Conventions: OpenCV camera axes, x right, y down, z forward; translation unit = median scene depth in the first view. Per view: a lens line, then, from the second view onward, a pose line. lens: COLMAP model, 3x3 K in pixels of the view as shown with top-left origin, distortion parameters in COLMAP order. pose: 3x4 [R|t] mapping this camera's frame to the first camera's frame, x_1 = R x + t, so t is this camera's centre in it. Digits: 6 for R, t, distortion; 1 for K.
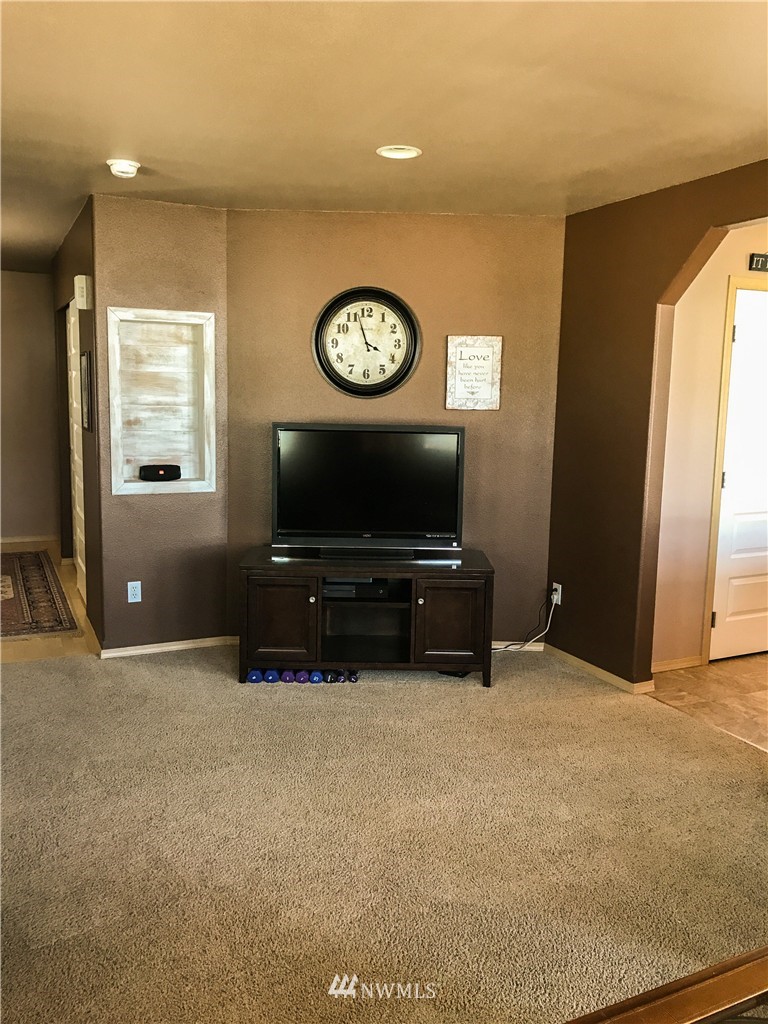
lens RADIAL K [[848.2, 0, 385.1], [0, 848.2, 509.8], [0, 0, 1]] dist [0.034616, 0.002390]
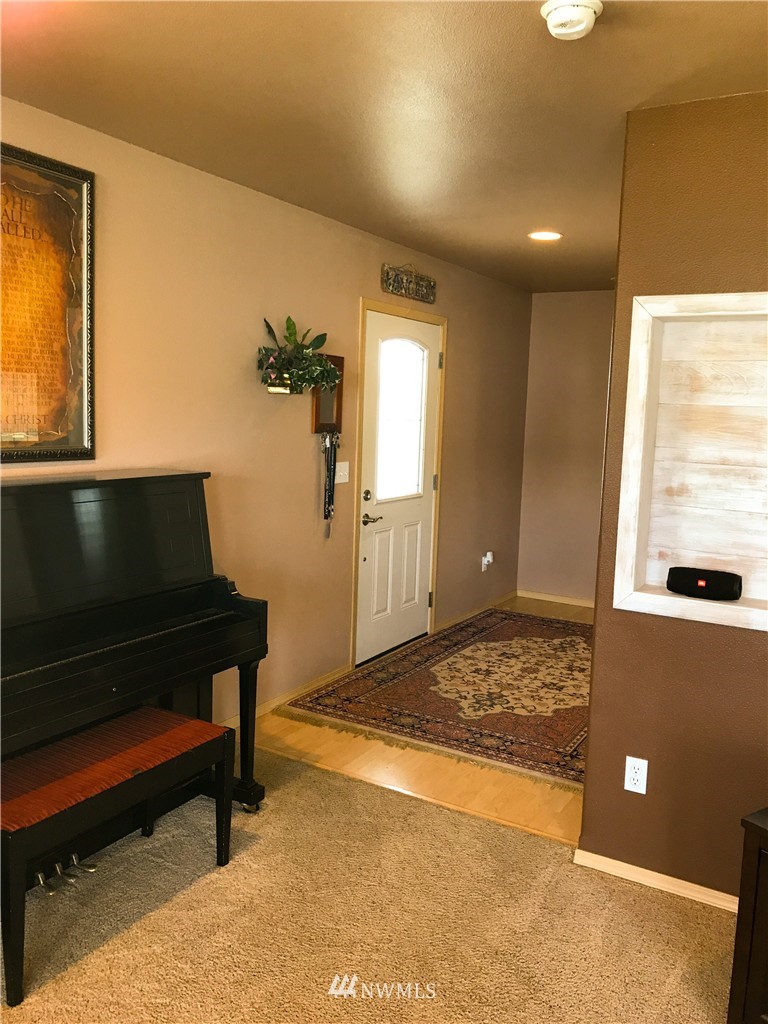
lens RADIAL K [[848.2, 0, 386.6], [0, 848.2, 515.3], [0, 0, 1]] dist [0.034616, 0.002390]
pose [[0.567122, 0.102267, -0.817260, 0.074168], [-0.140018, 0.989789, 0.026694, -0.073964], [0.811645, 0.099292, 0.575650, 0.498326]]
